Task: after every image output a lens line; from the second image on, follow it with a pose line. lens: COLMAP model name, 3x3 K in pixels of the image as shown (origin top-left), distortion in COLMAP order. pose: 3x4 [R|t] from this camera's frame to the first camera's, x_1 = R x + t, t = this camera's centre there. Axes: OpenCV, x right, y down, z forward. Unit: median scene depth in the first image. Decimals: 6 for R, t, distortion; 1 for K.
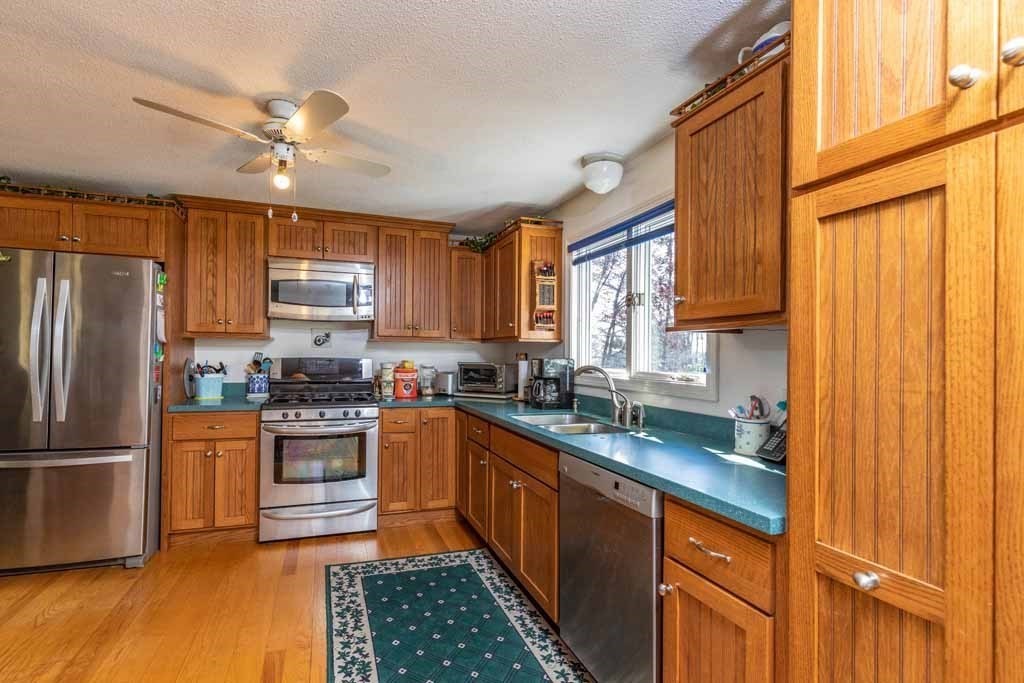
lens RADIAL K [[480.6, 0, 484.0], [0, 480.6, 353.7], [0, 0, 1]] dist [0.003445, 0.000180]
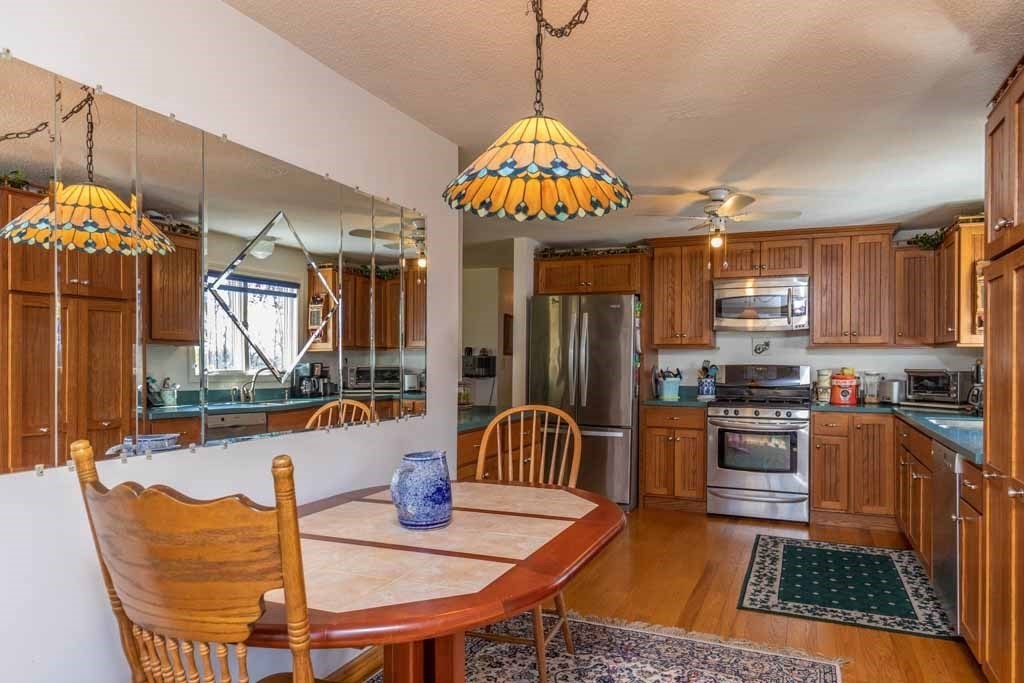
lens RADIAL K [[683.7, 0, 514.0], [0, 683.7, 363.6], [0, 0, 1]] dist [-0.000868, -0.000698]
pose [[0.746020, -0.004627, -0.665907, 0.320006], [0.004455, 0.999988, -0.001957, 0.007499], [0.665909, -0.001507, 0.746032, -0.612065]]
